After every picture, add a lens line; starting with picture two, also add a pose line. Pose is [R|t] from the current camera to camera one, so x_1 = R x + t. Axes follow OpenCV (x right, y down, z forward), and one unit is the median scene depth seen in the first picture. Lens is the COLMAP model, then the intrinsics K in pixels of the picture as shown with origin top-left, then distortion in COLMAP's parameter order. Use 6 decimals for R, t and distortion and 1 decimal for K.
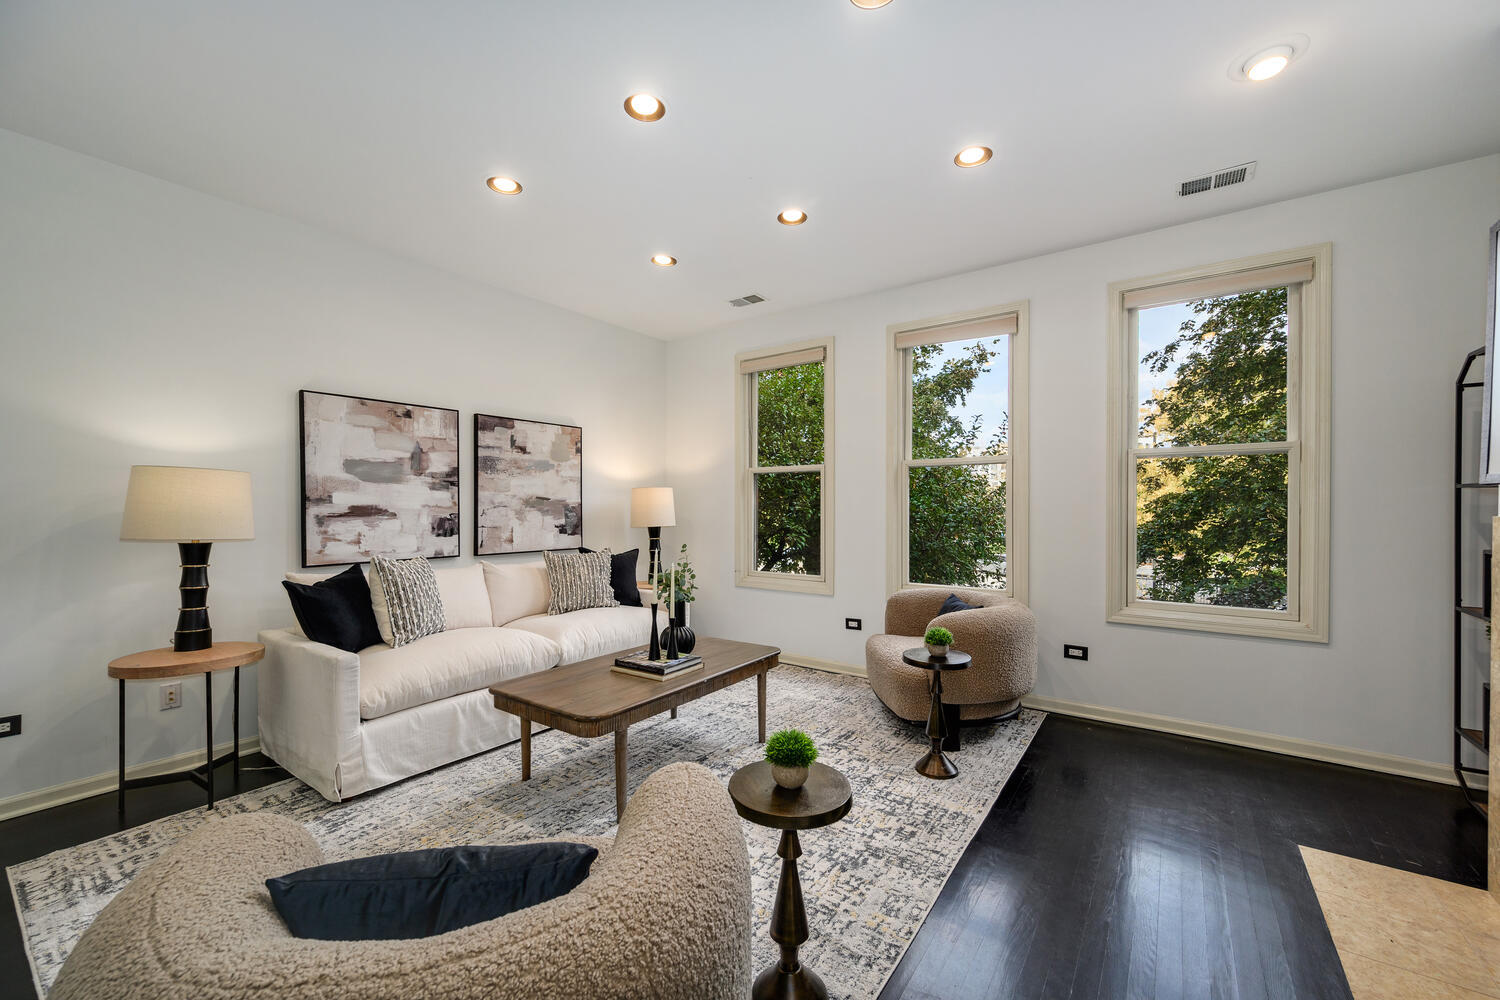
lens RADIAL K [[594.7, 0, 746.9], [0, 594.7, 508.3], [0, 0, 1]] dist [-0.000436, -0.000195]
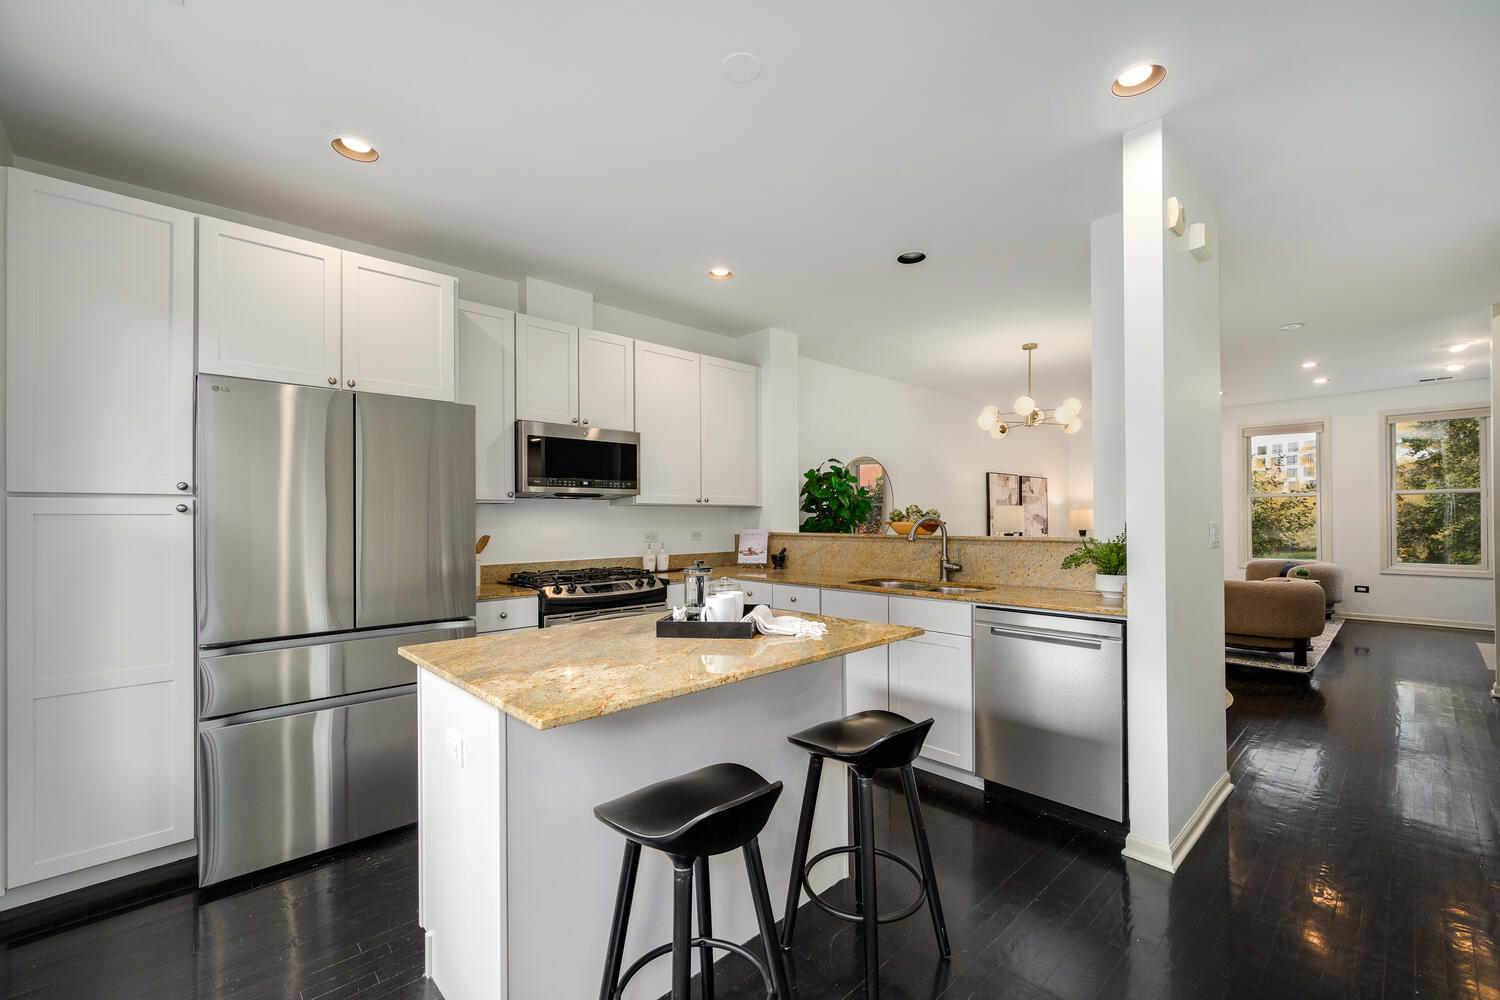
lens RADIAL K [[620.0, 0, 749.5], [0, 620.0, 514.1], [0, 0, 1]] dist [0.001557, 0.000561]
pose [[0.980812, -0.008254, -0.194783, -0.913786], [0.006270, 0.999922, -0.010802, -0.004878], [0.194857, 0.009373, 0.980787, -1.260193]]
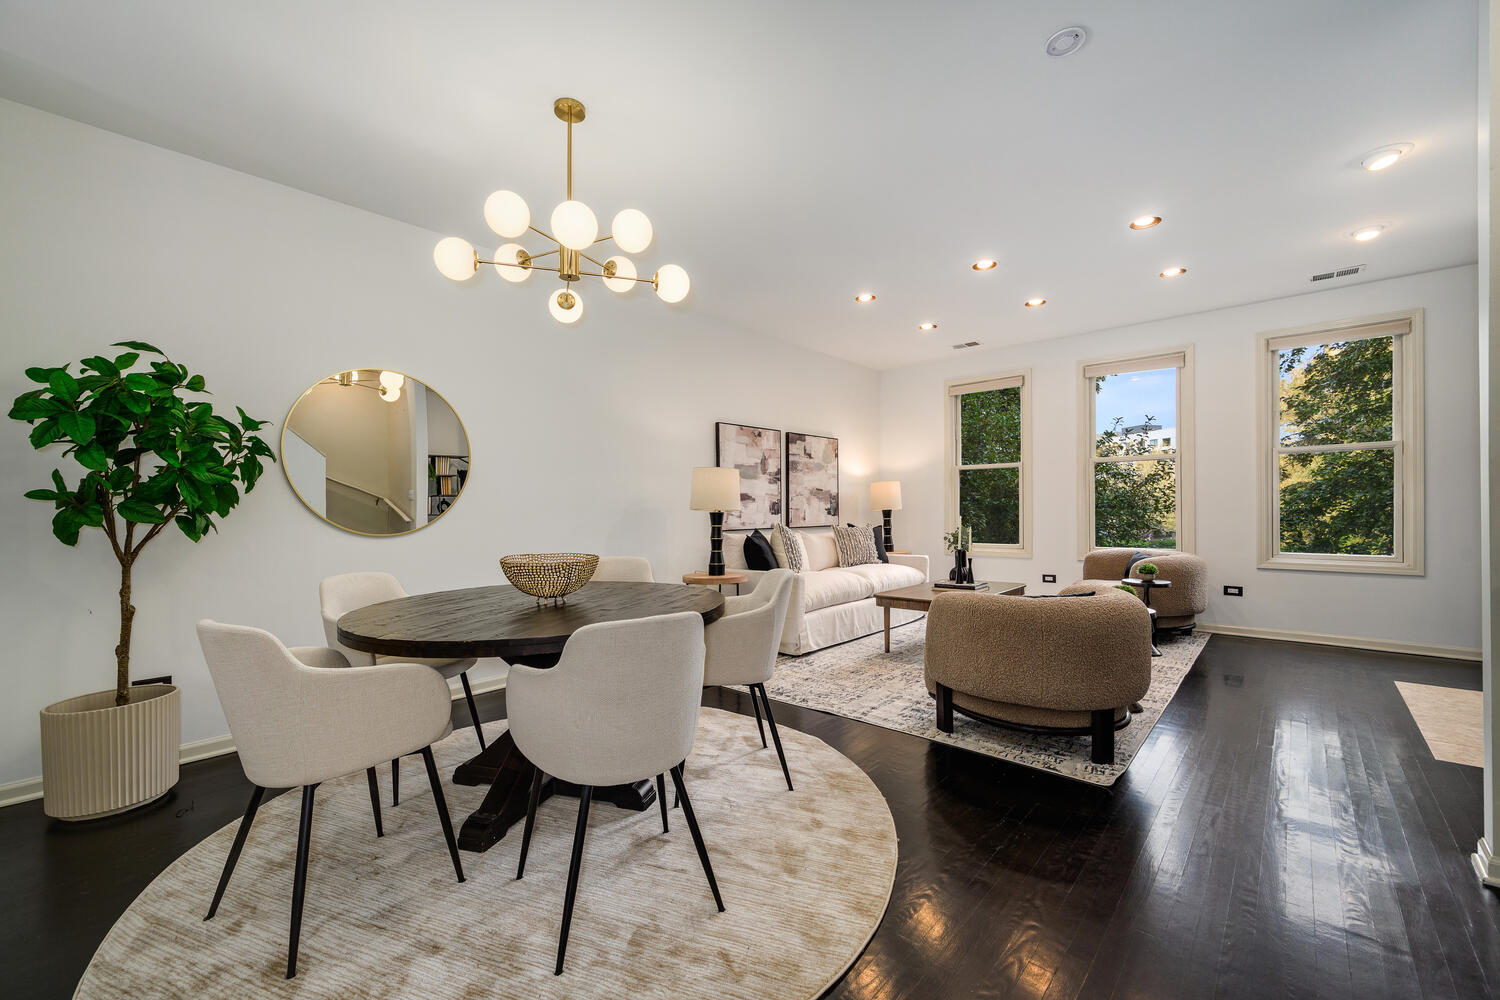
lens RADIAL K [[608.6, 0, 742.1], [0, 608.6, 507.5], [0, 0, 1]] dist [-0.000200, -0.000153]
pose [[0.993221, -0.009751, -0.115835, -0.371086], [0.009475, 0.999951, -0.002936, 0.029841], [0.115858, 0.001819, 0.993264, -0.487731]]
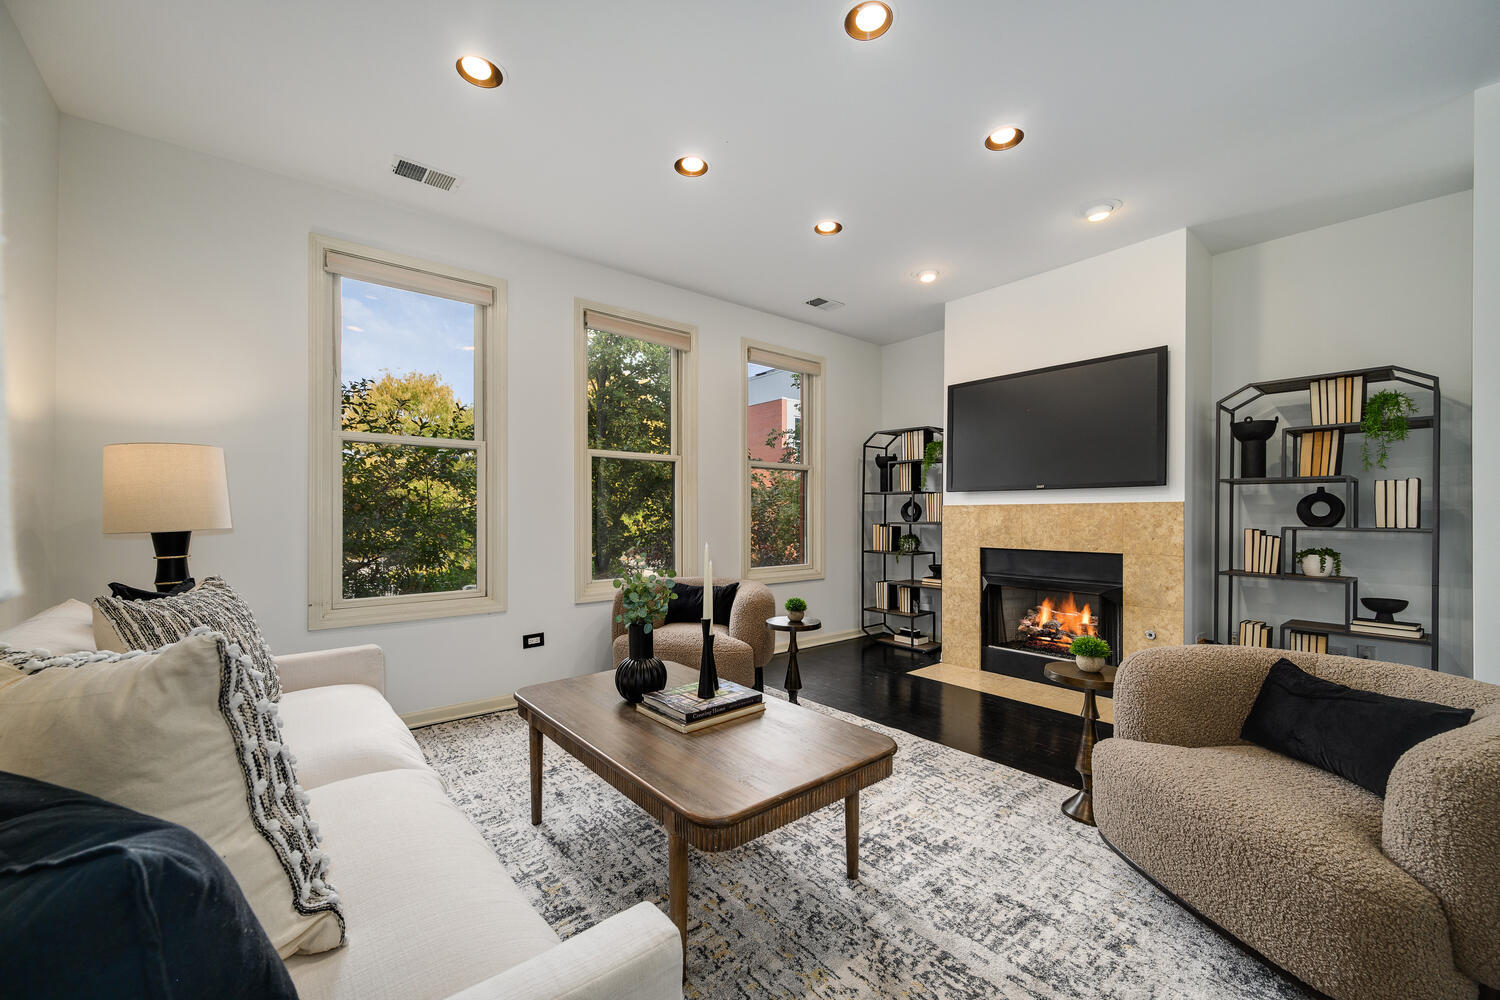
lens RADIAL K [[634.7, 0, 750.0], [0, 634.7, 500.0], [0, 0, 1]] dist [0.000243, 0.000028]
pose [[0.220745, 0.012277, 0.975254, -0.633792], [-0.005609, 0.999920, -0.011318, 0.009295], [-0.975315, -0.002971, 0.220797, 0.534436]]
